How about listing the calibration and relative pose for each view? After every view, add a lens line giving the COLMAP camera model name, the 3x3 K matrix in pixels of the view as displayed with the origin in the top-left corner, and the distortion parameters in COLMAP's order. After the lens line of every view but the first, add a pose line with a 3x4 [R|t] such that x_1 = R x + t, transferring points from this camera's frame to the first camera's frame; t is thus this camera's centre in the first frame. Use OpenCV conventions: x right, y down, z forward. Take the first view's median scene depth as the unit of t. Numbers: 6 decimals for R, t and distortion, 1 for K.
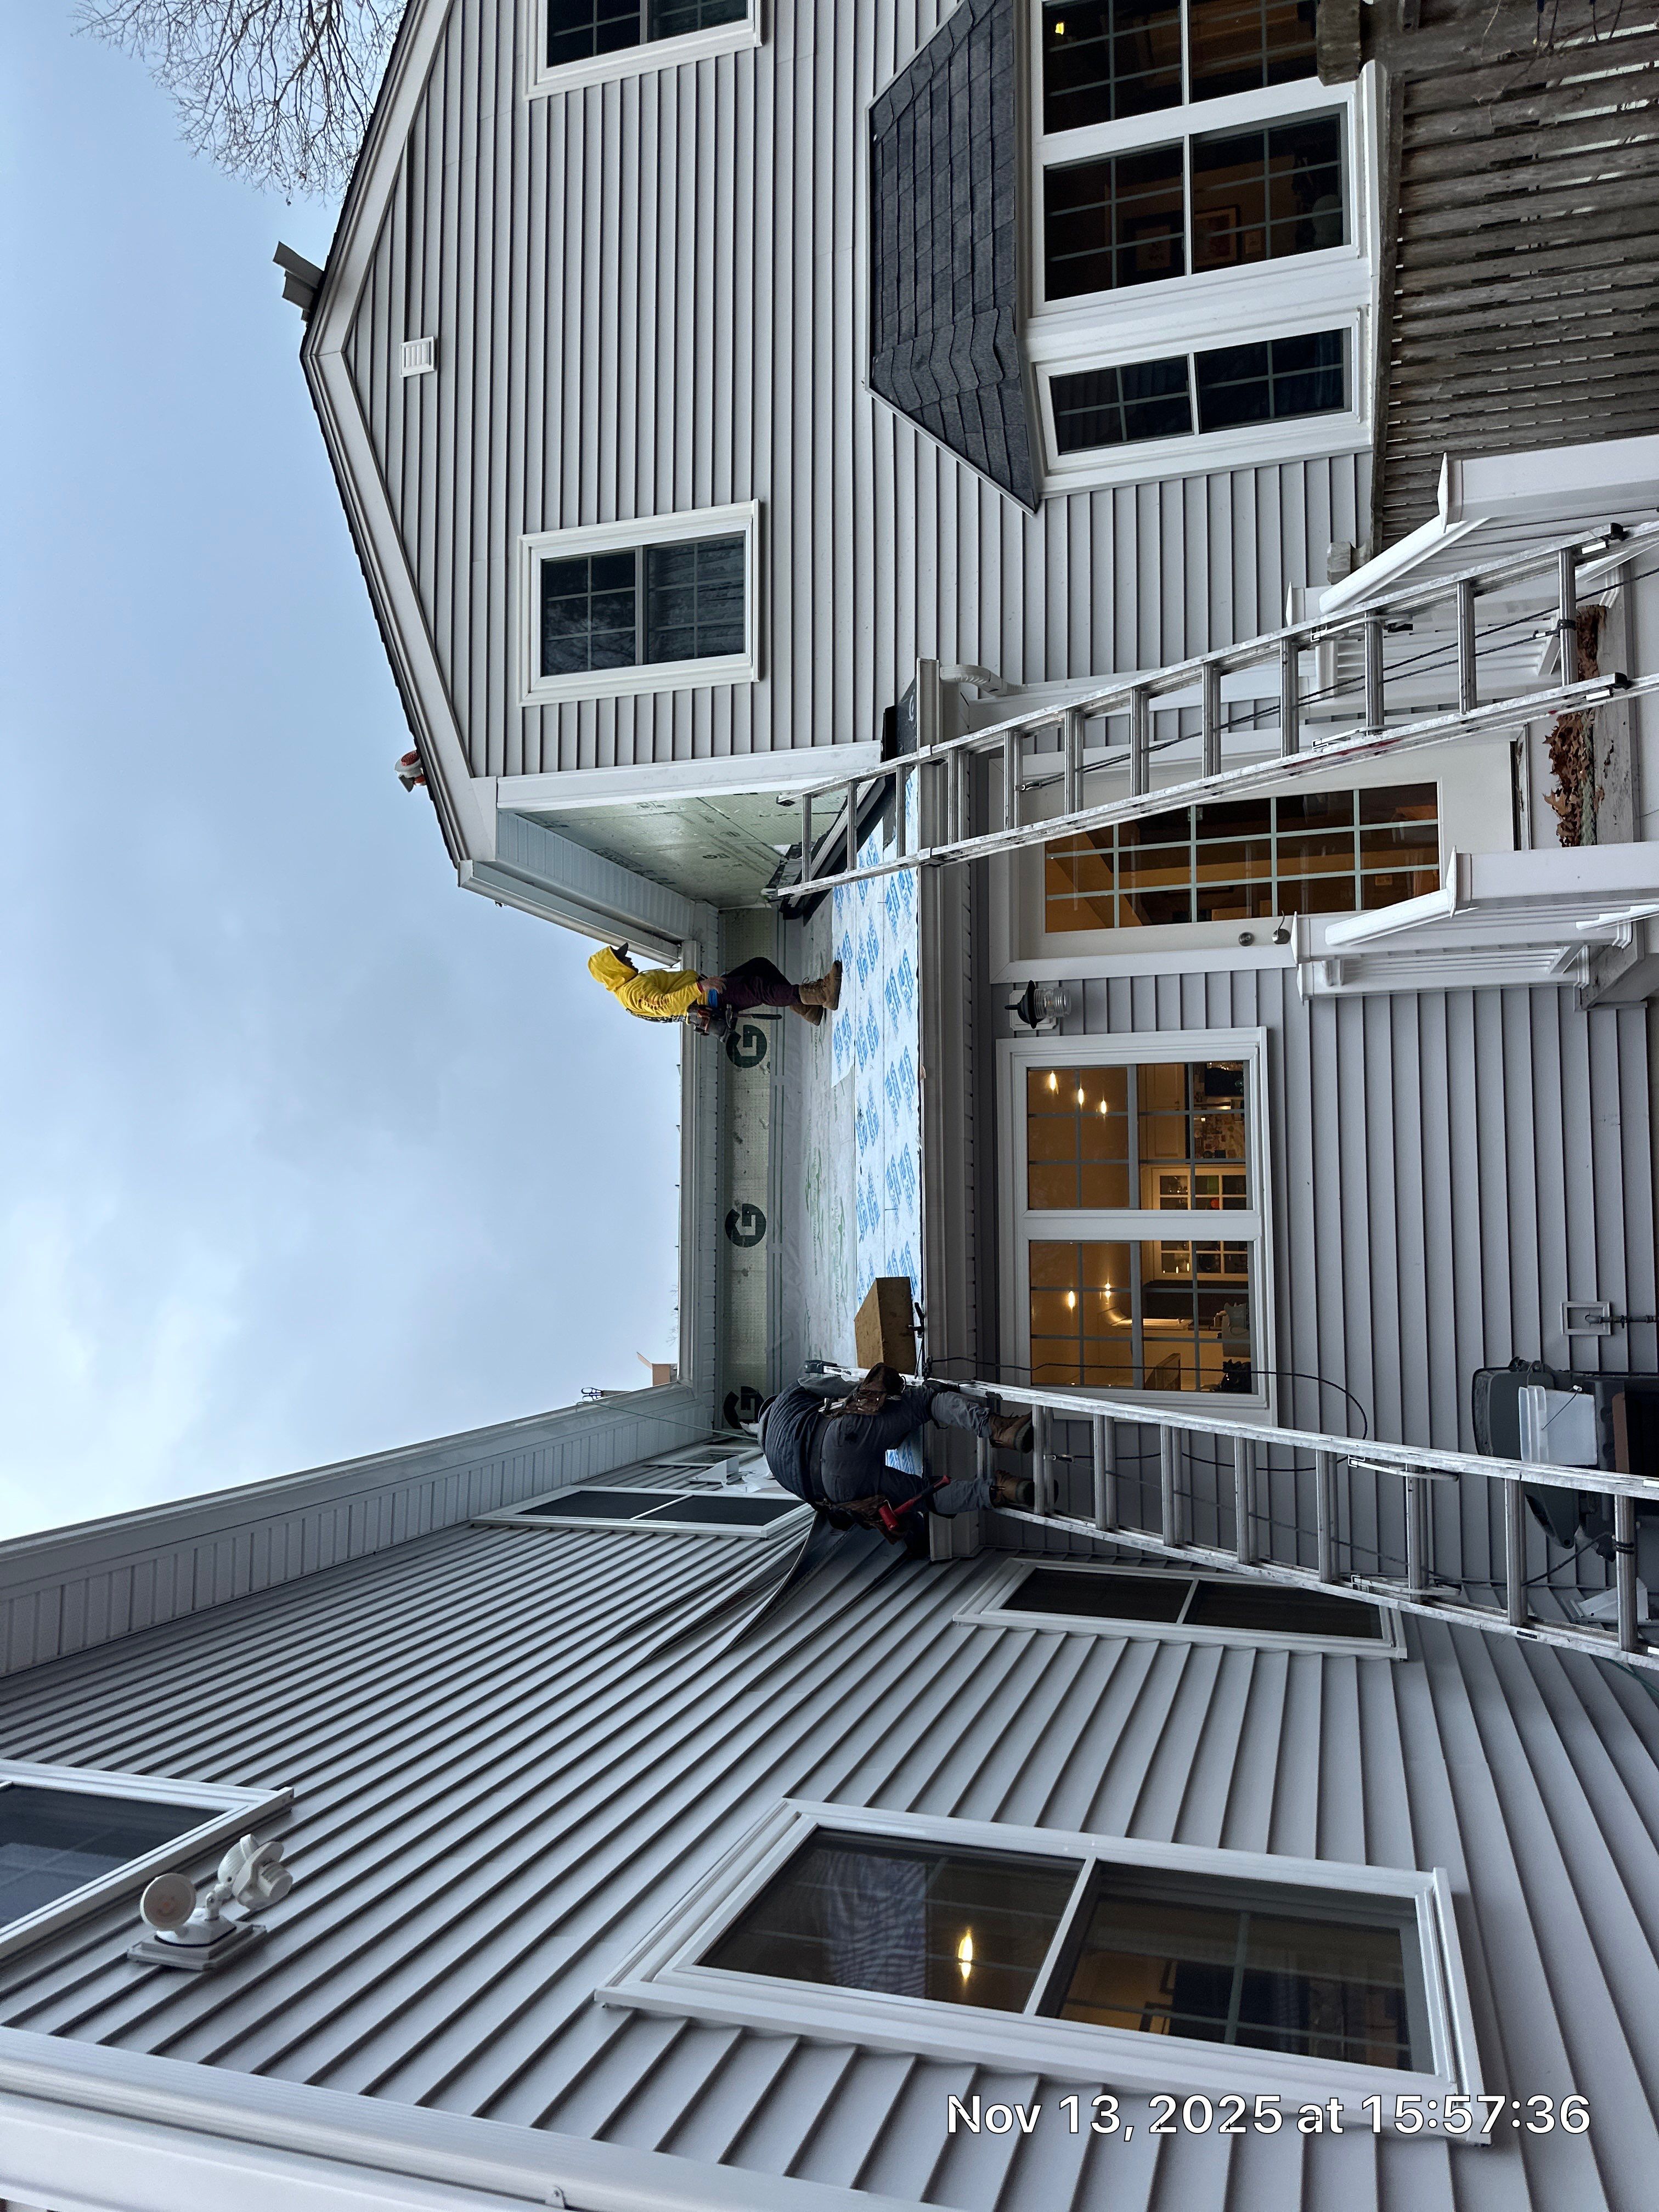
lens RADIAL K [[1530.5, 0, 837.8], [0, 1530.5, 1134.1], [0, 0, 1]] dist [0.052327, -0.073488]
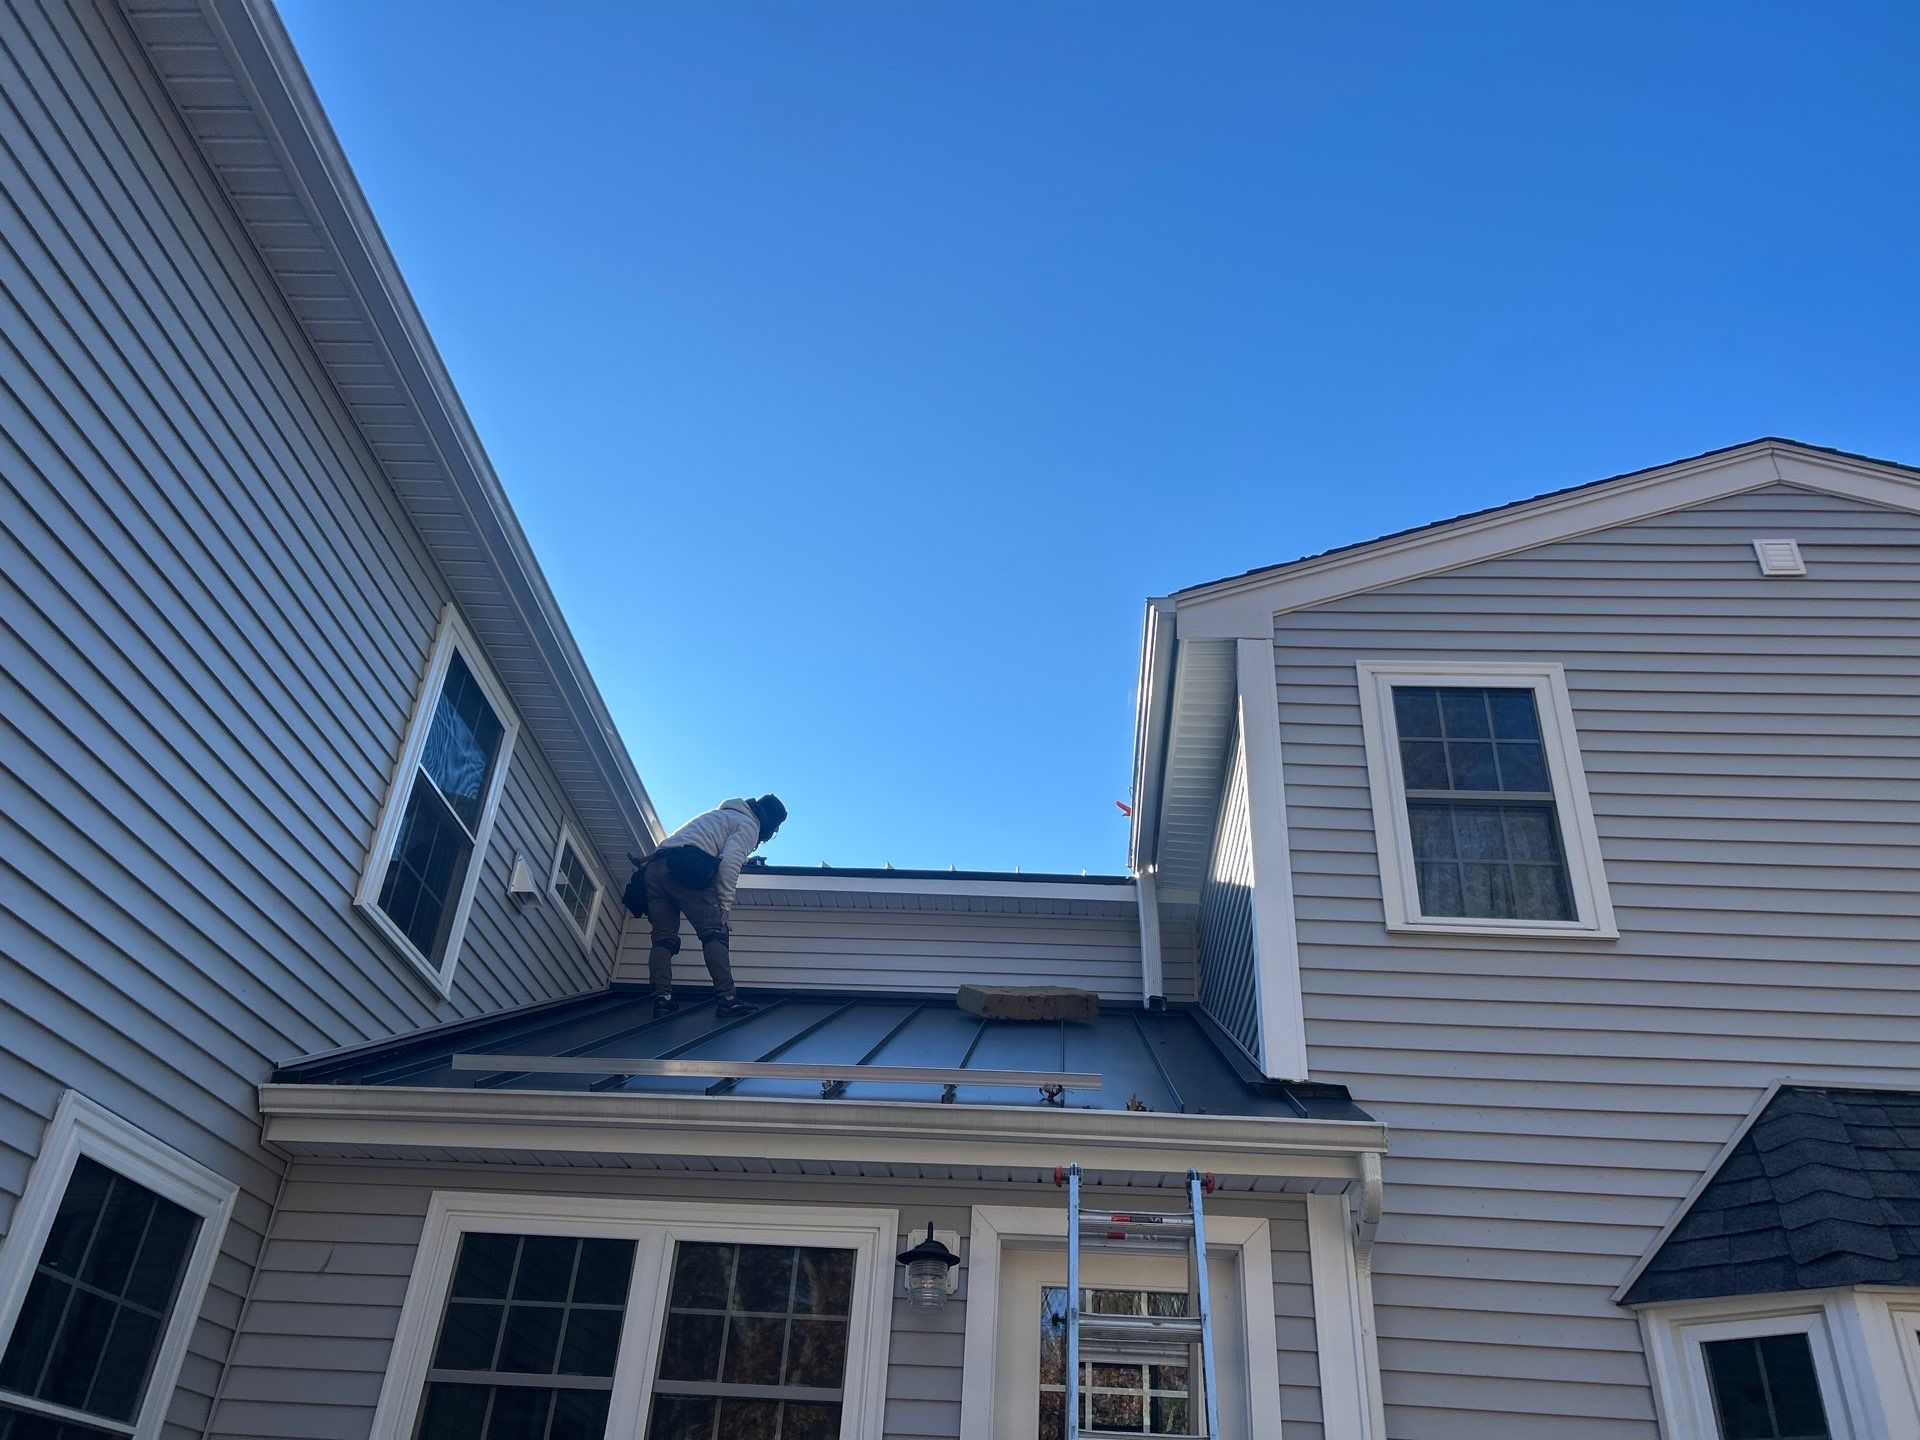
lens RADIAL K [[1430.2, 0, 961.0], [0, 1430.2, 723.5], [0, 0, 1]] dist [0.007893, 0.003157]
pose [[-0.039041, 0.963859, -0.263537, 0.059728], [-0.991008, -0.003570, 0.133753, -0.204211], [0.127979, 0.266390, 0.955331, 0.257059]]
